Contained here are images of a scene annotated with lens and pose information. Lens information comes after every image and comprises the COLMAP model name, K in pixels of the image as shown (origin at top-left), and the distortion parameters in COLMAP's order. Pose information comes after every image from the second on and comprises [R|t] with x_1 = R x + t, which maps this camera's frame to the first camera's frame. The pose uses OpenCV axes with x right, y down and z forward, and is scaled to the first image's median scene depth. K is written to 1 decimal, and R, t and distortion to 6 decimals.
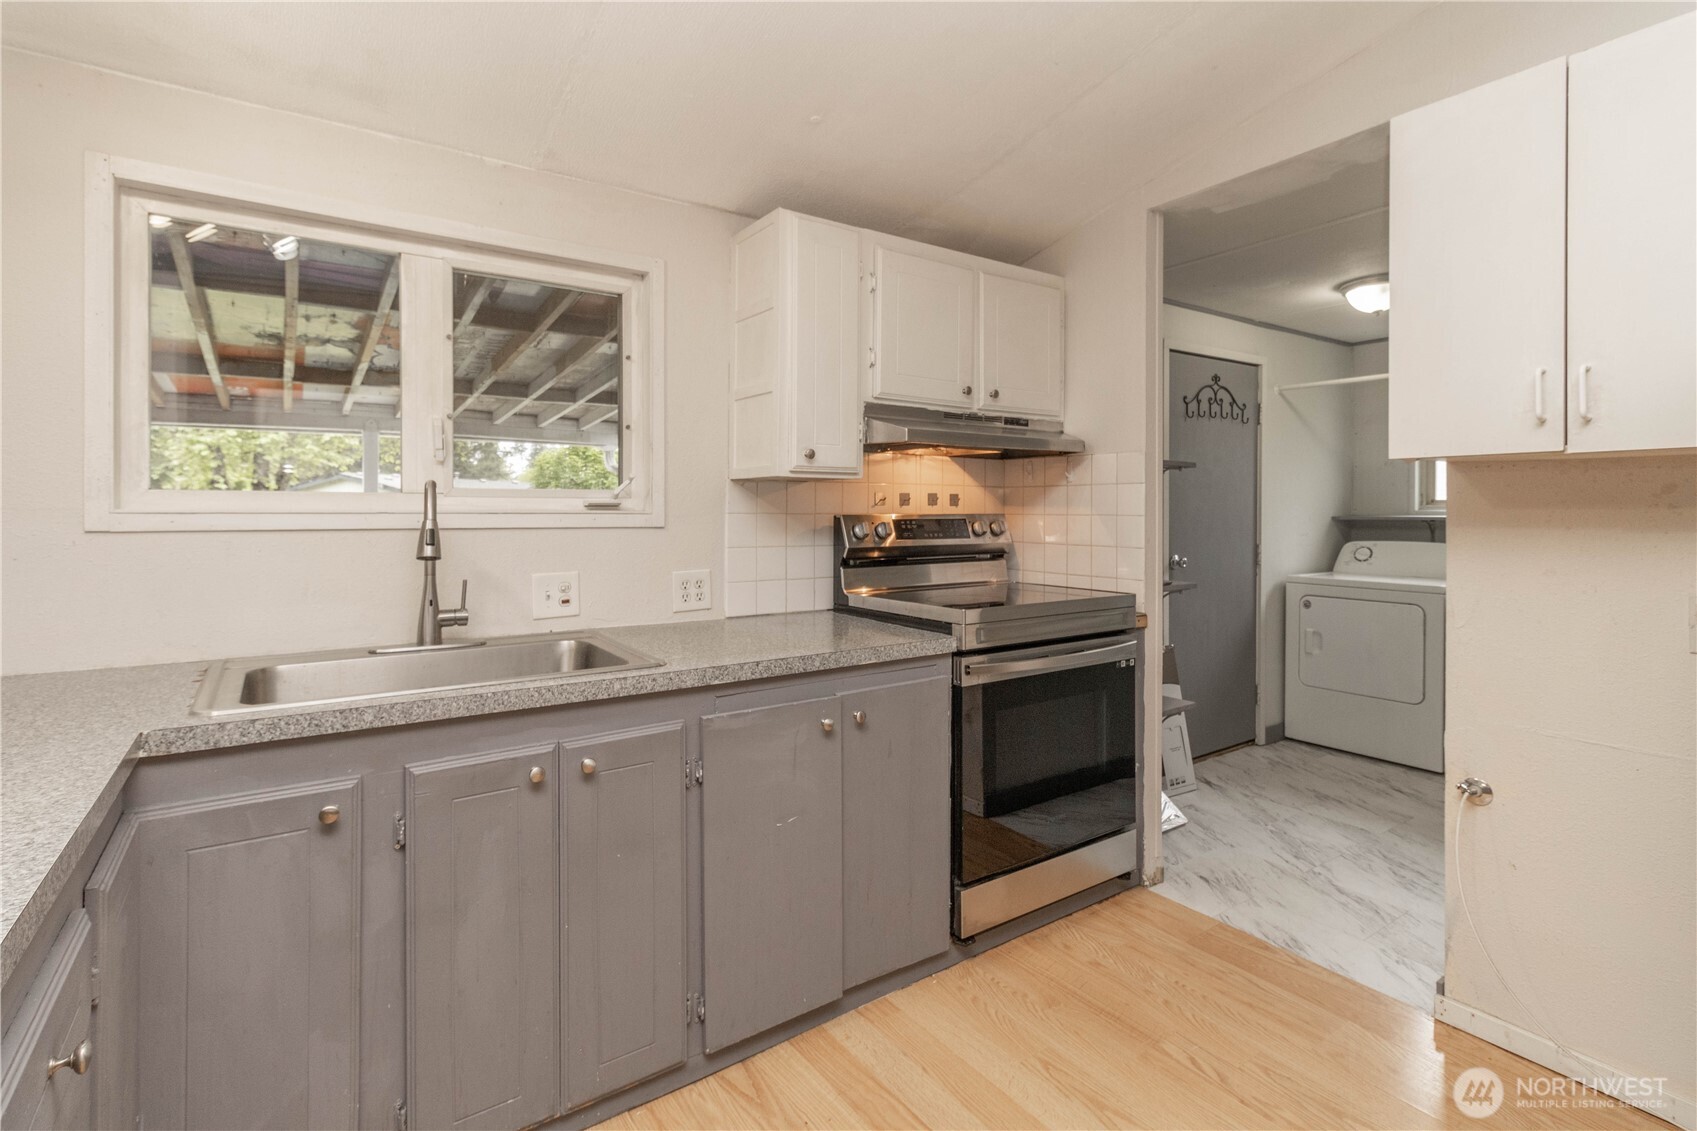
lens RADIAL K [[827.2, 0, 854.6], [0, 827.2, 513.1], [0, 0, 1]] dist [0.000976, 0.000130]
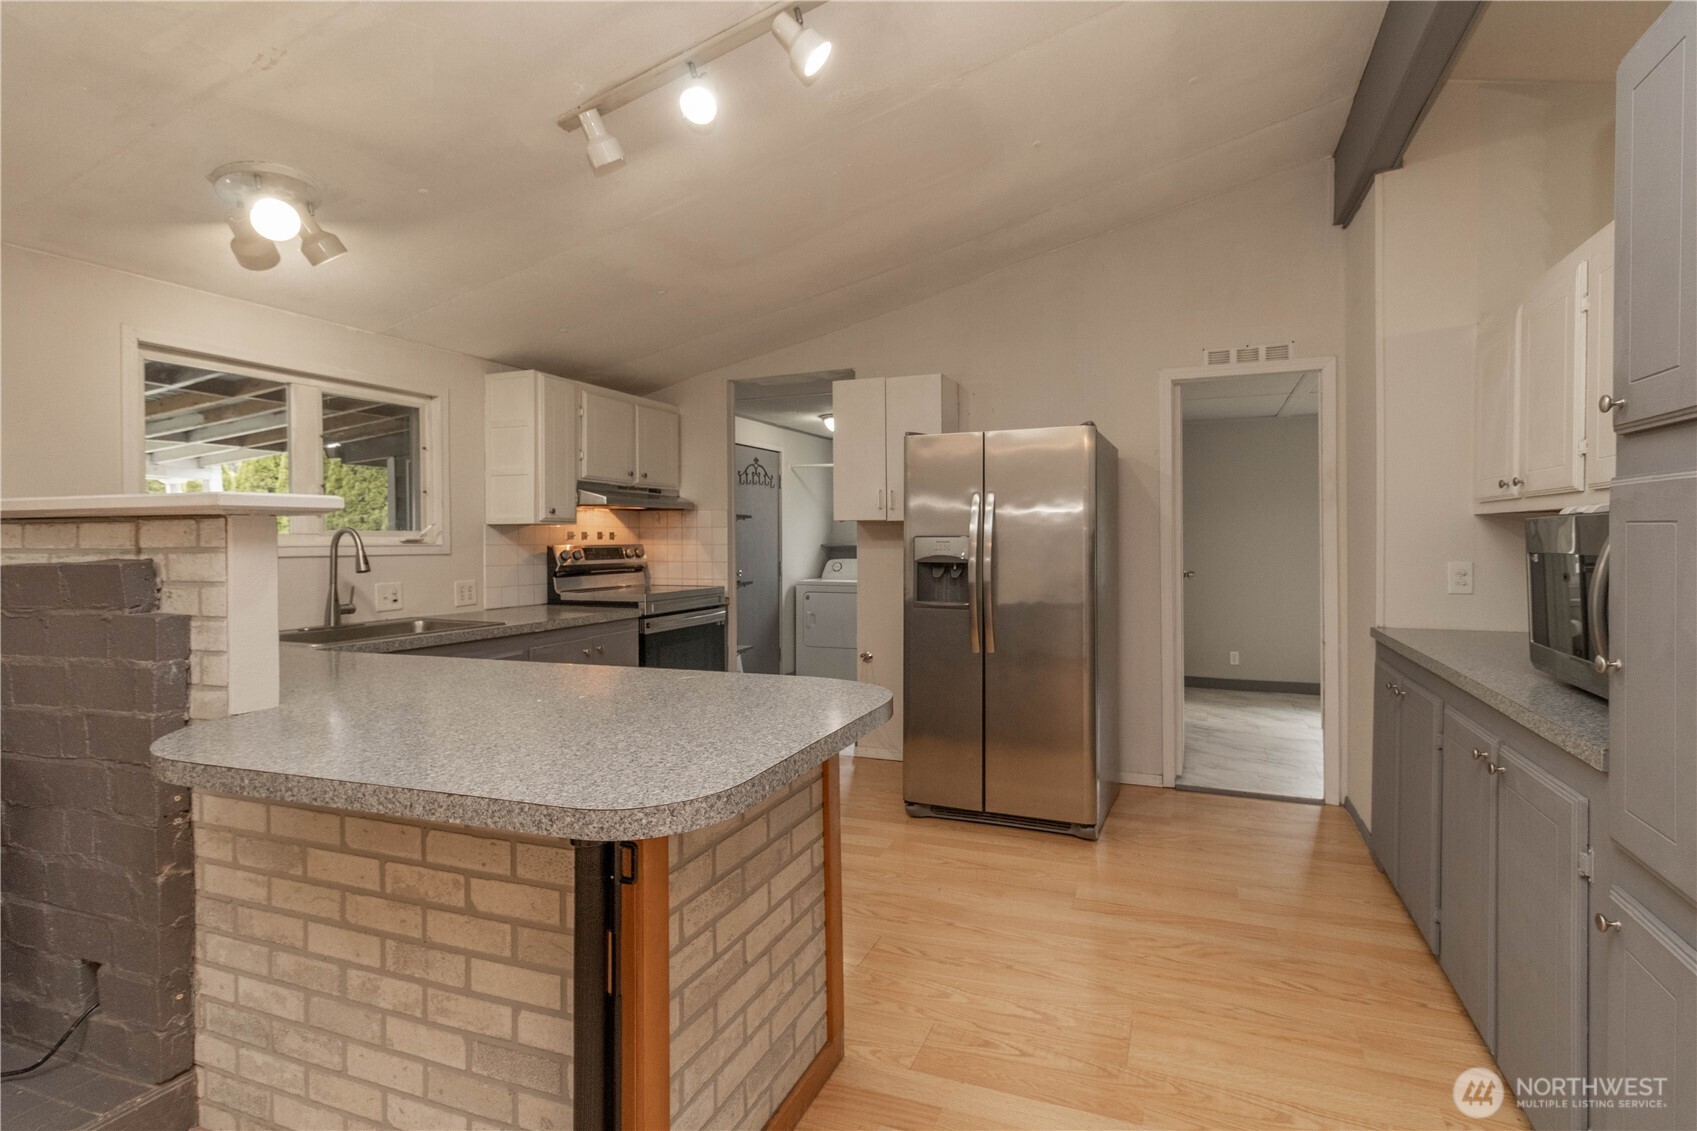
lens RADIAL K [[809.2, 0, 890.6], [0, 809.2, 541.3], [0, 0, 1]] dist [0.008118, -0.000219]
pose [[0.827104, -0.005525, 0.562022, -0.318596], [0.007939, 0.999967, -0.001853, 0.001559], [-0.561993, 0.005994, 0.827120, -0.614813]]
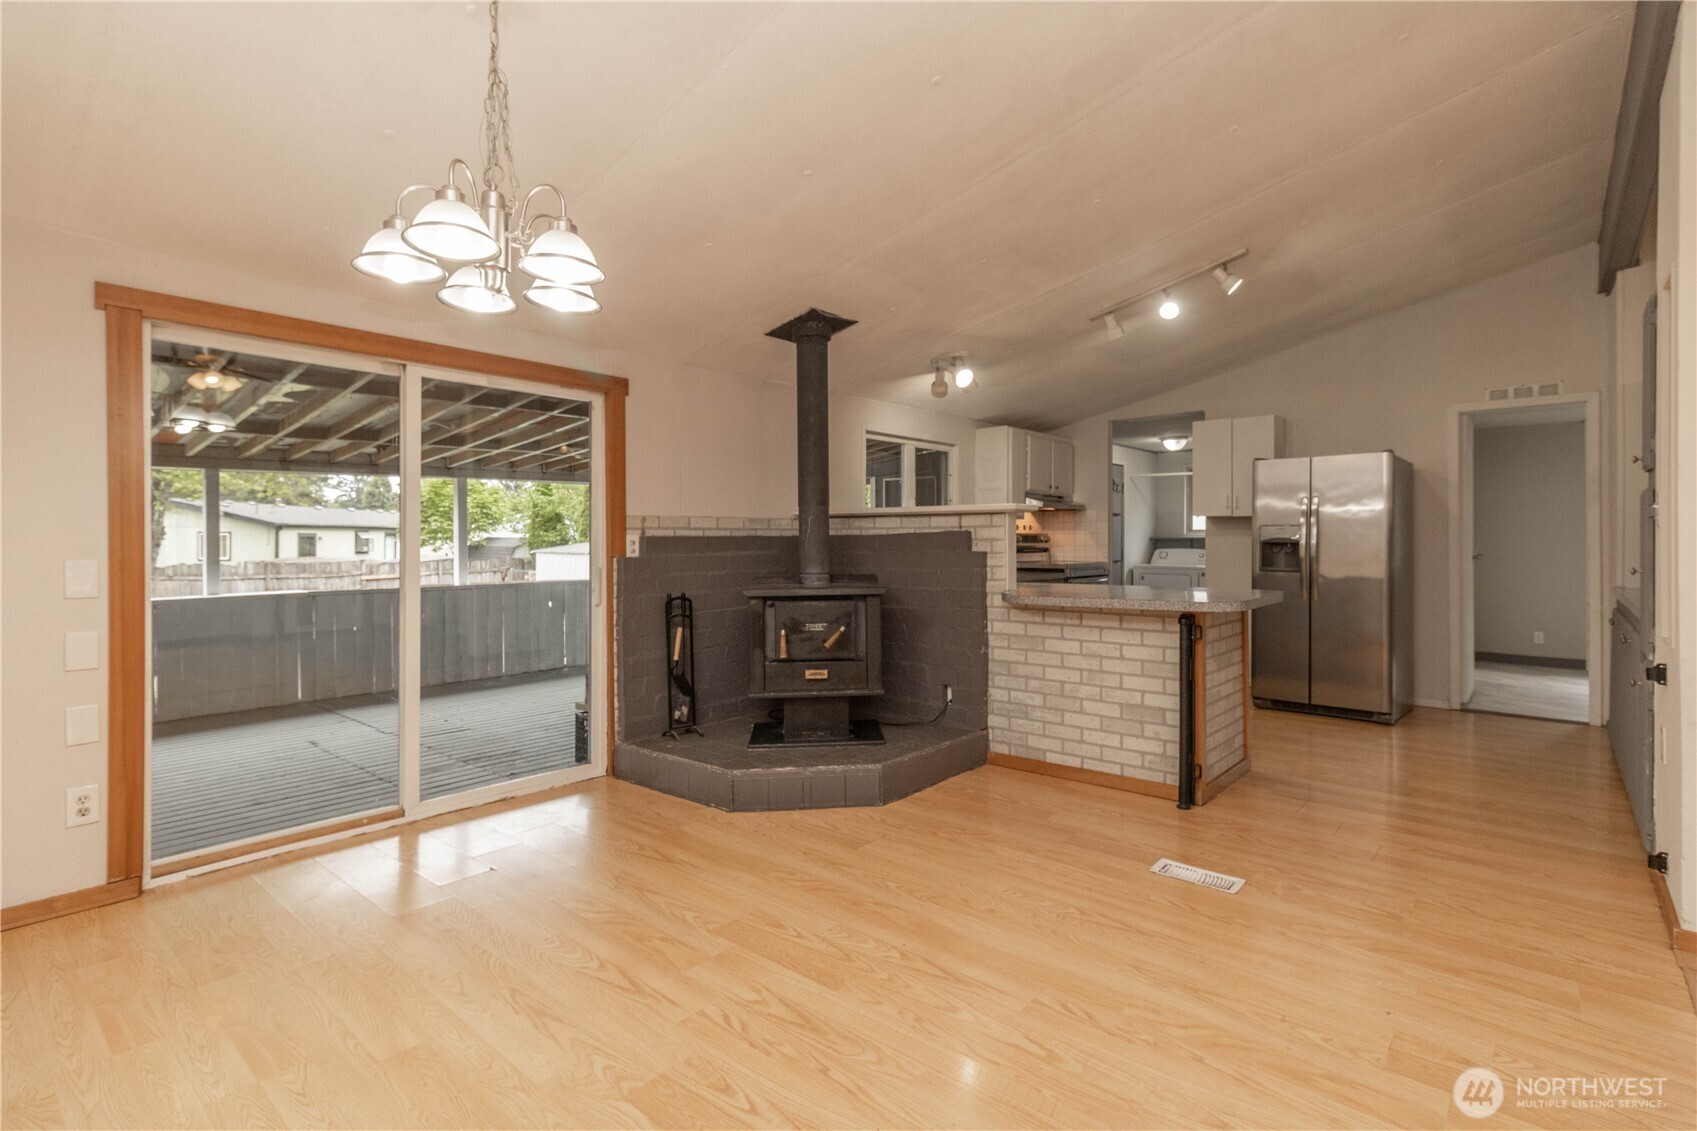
lens RADIAL K [[809.2, 0, 890.6], [0, 809.2, 541.3], [0, 0, 1]] dist [0.008118, -0.000219]
pose [[0.961211, -0.003082, 0.275795, -0.939560], [0.004759, 0.999974, -0.005410, 0.034681], [-0.275771, 0.006513, 0.961201, -1.192122]]
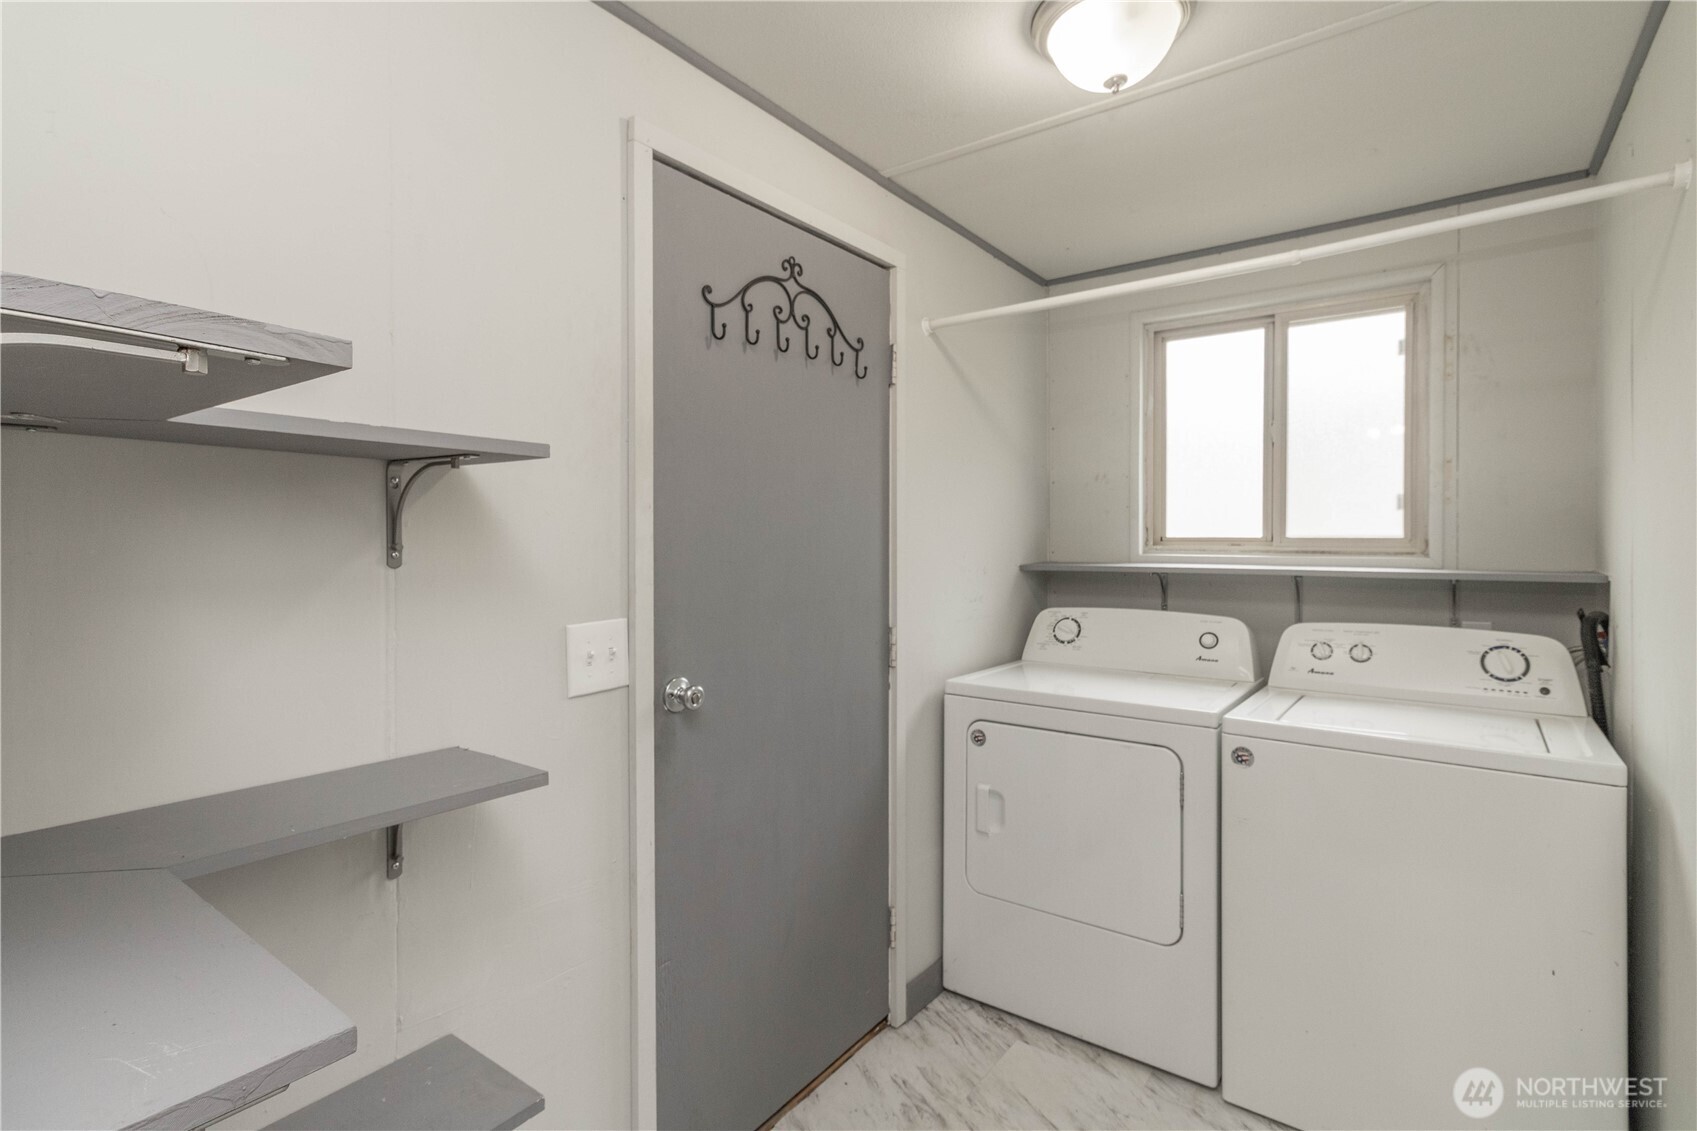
lens RADIAL K [[809.2, 0, 890.6], [0, 809.2, 541.3], [0, 0, 1]] dist [0.008118, -0.000219]
pose [[0.933580, -0.000876, 0.358368, 0.443869], [0.003298, 0.999976, -0.006146, -0.015001], [-0.358354, 0.006920, 0.933560, 0.771662]]
